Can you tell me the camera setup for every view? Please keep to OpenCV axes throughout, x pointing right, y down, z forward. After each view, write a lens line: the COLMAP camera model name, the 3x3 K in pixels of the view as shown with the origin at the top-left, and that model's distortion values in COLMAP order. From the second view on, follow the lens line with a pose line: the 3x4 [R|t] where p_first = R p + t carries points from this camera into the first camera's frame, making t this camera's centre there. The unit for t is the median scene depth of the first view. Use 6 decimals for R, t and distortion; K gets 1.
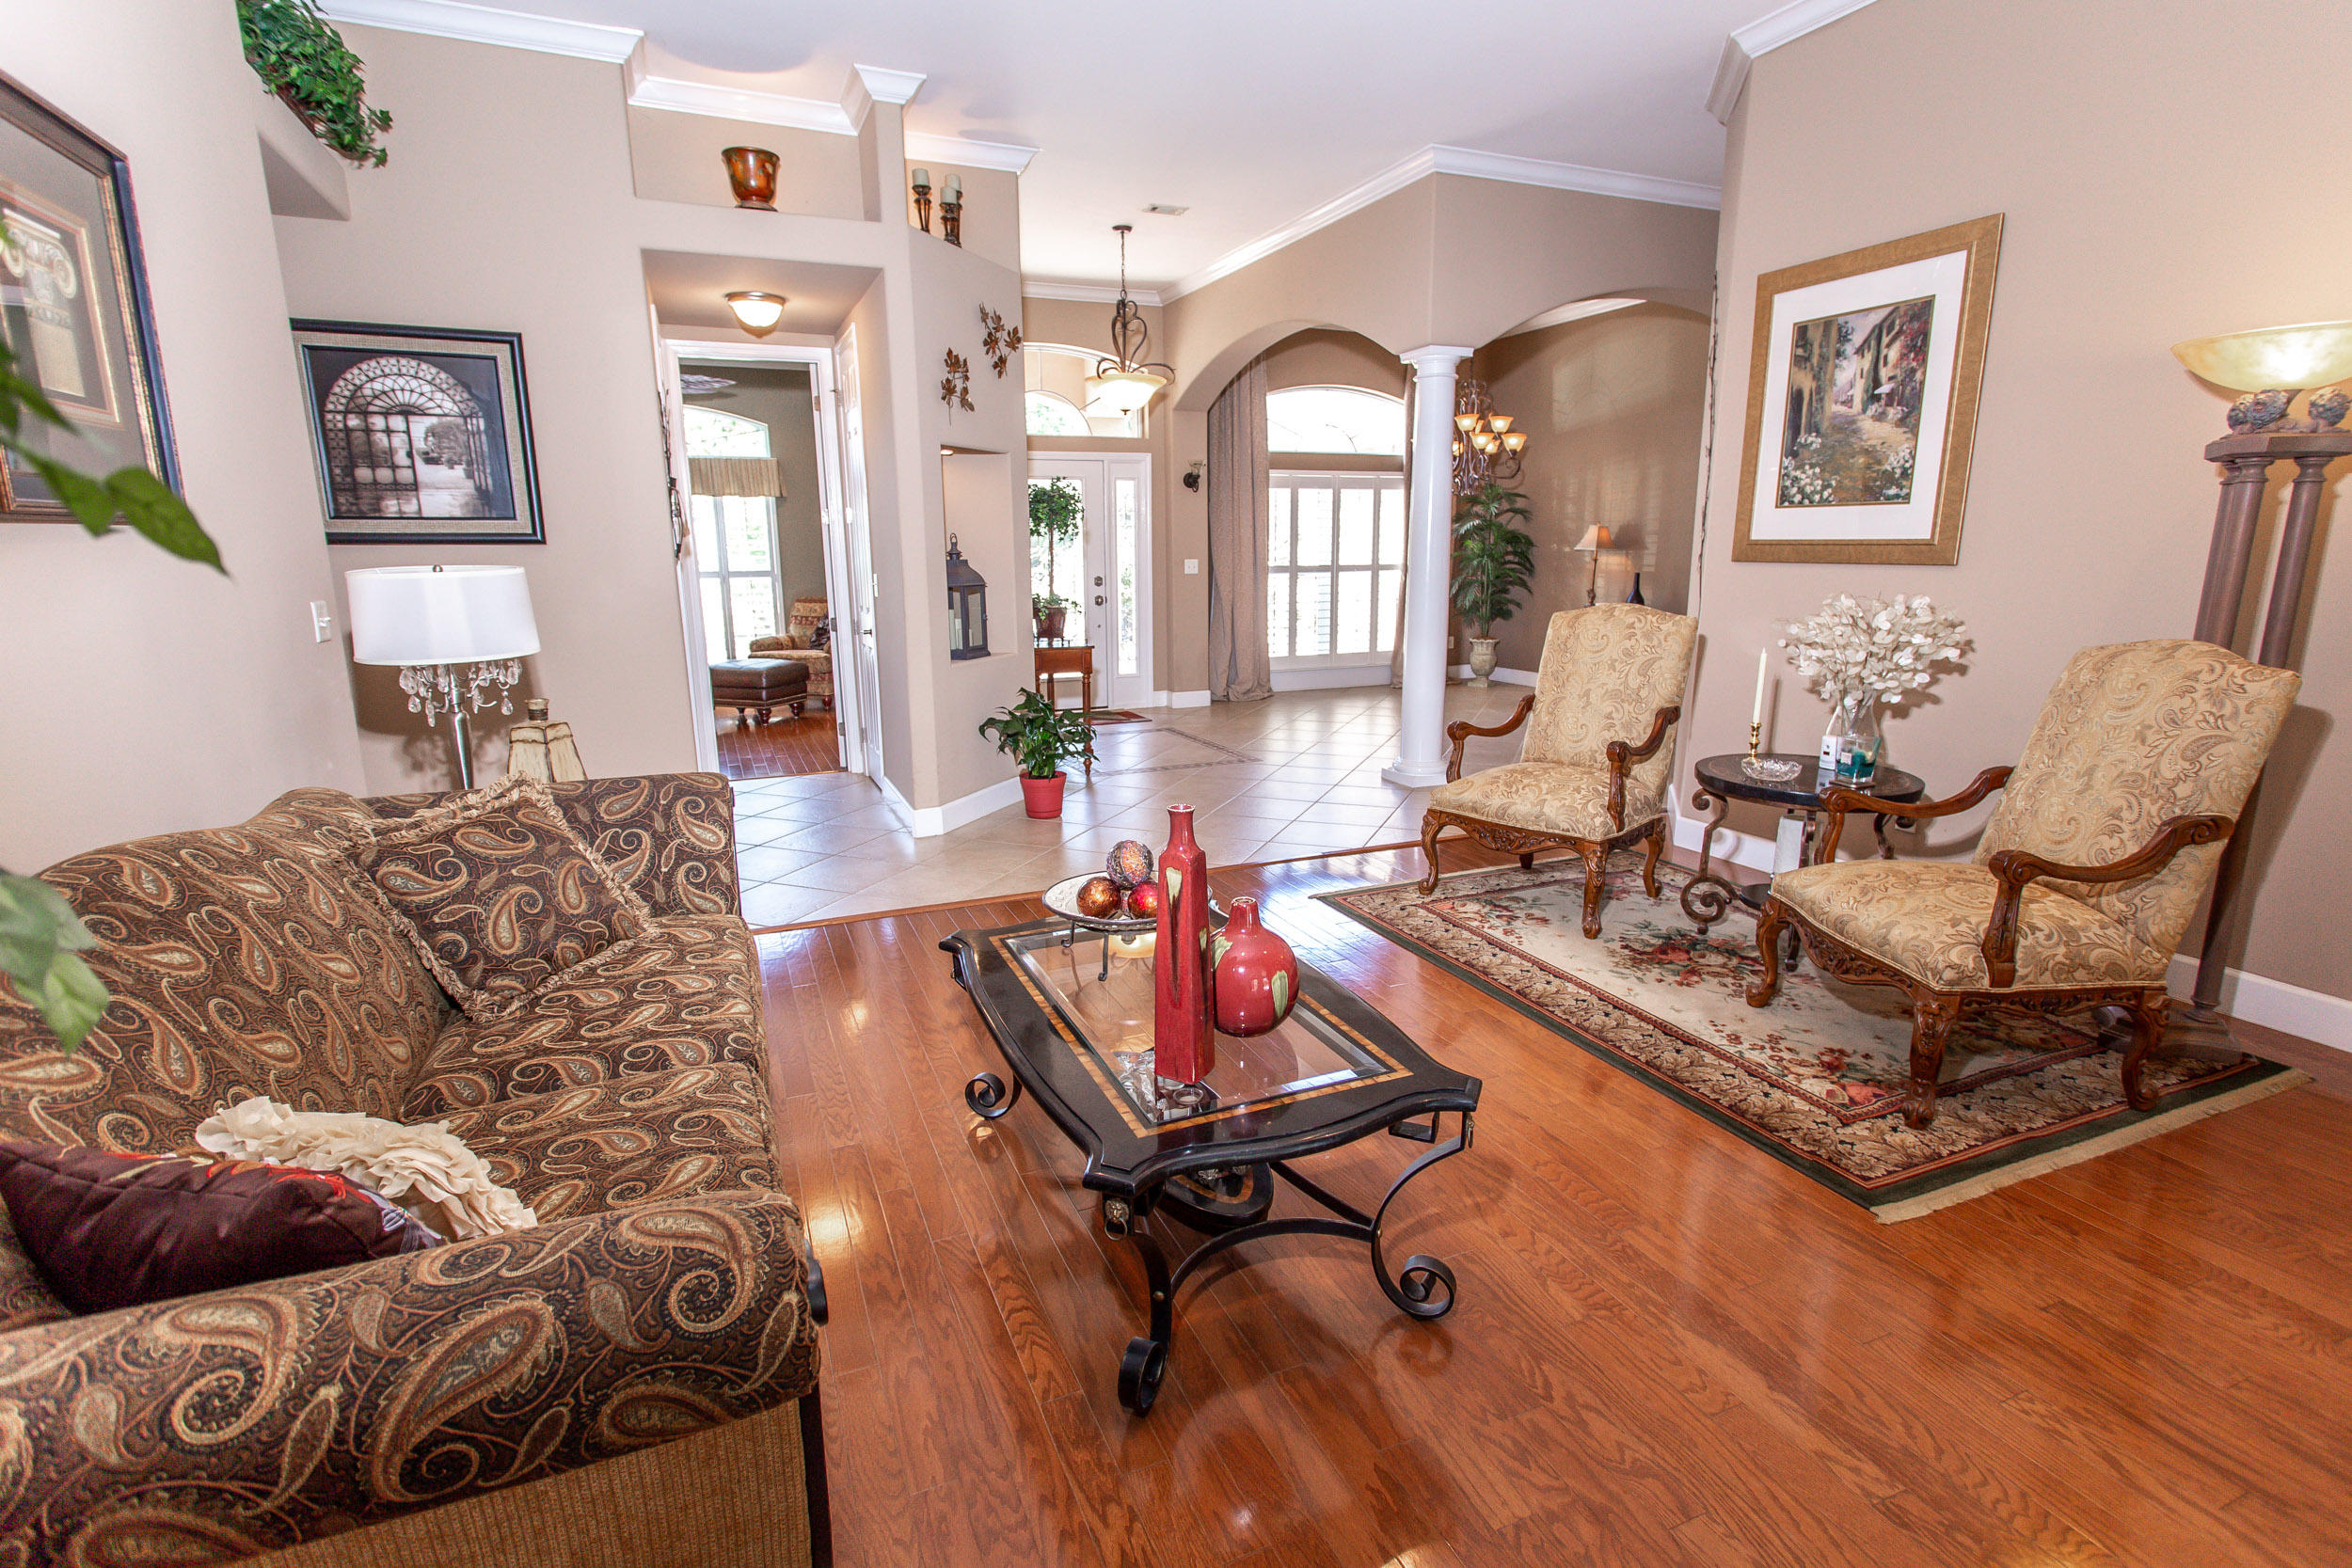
lens RADIAL K [[1096.1, 0, 1176.0], [0, 1096.1, 784.0], [0, 0, 1]] dist [-0.013138, 0.000812]
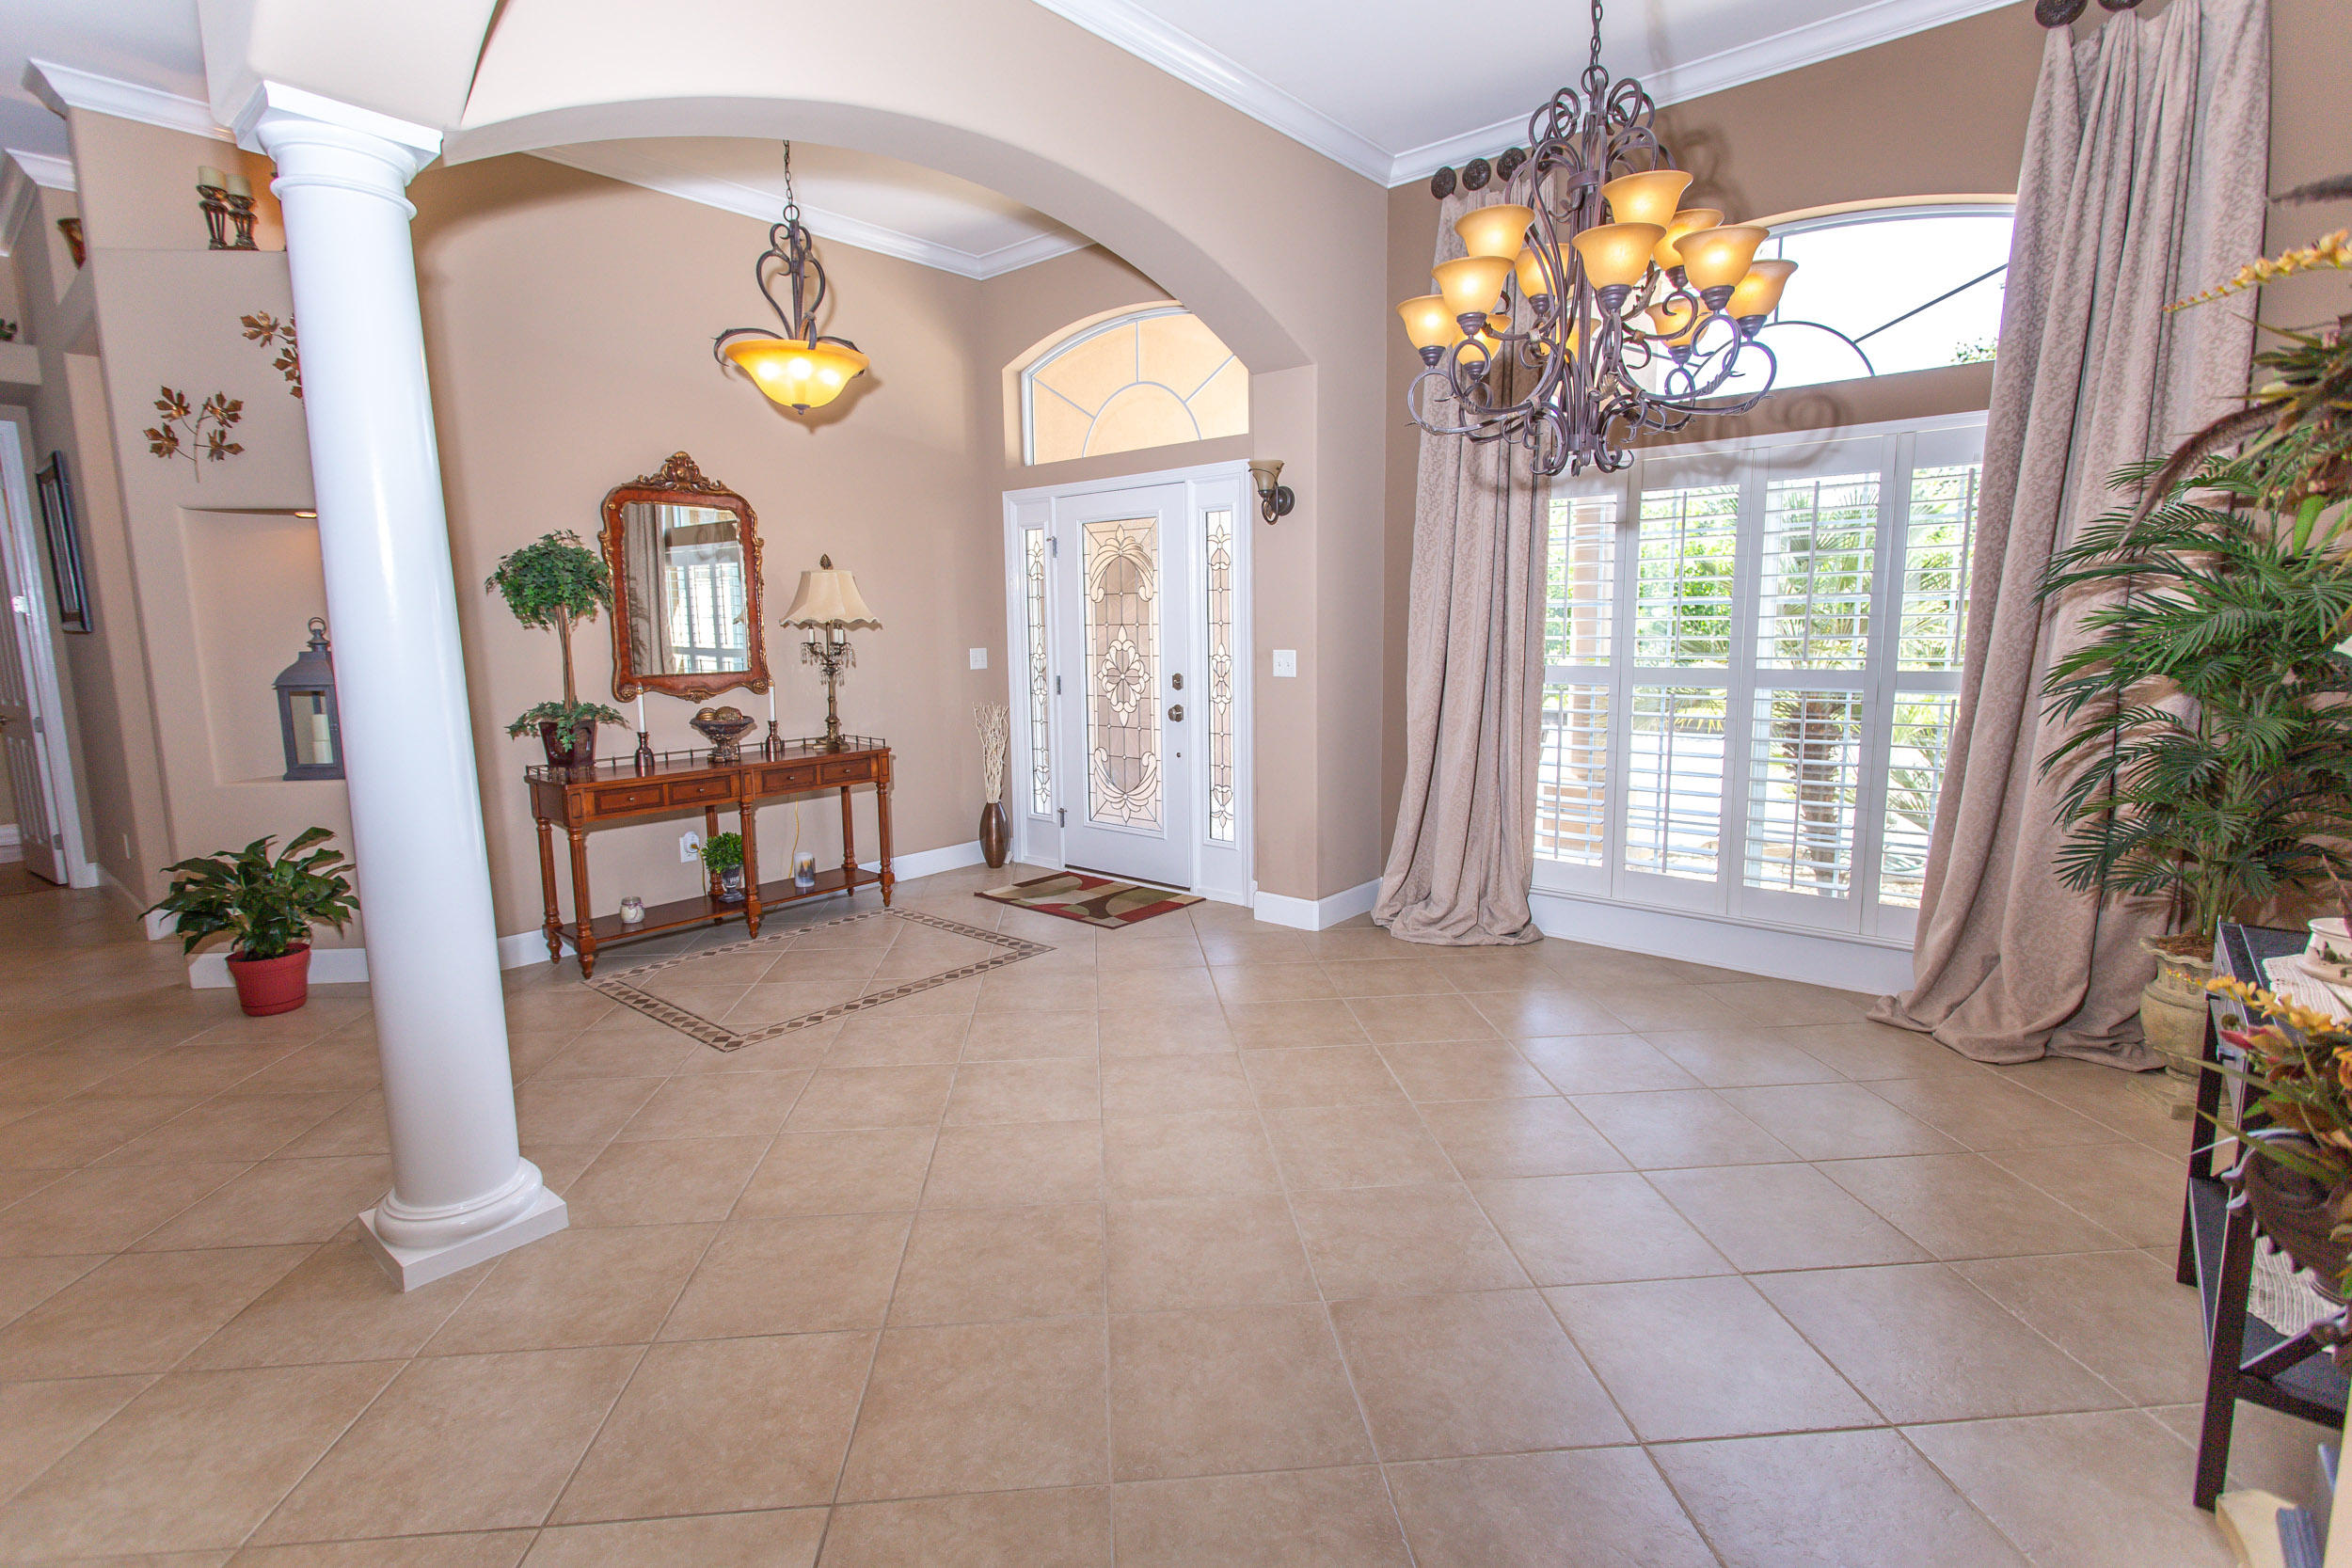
lens RADIAL K [[1159.0, 0, 1174.1], [0, 1159.0, 811.5], [0, 0, 1]] dist [0.000690, 0.000468]
pose [[0.445674, 0.147111, -0.883025, 1.064616], [-0.181309, 0.980795, 0.071891, -0.345223], [0.876642, 0.128061, 0.463788, 1.530014]]
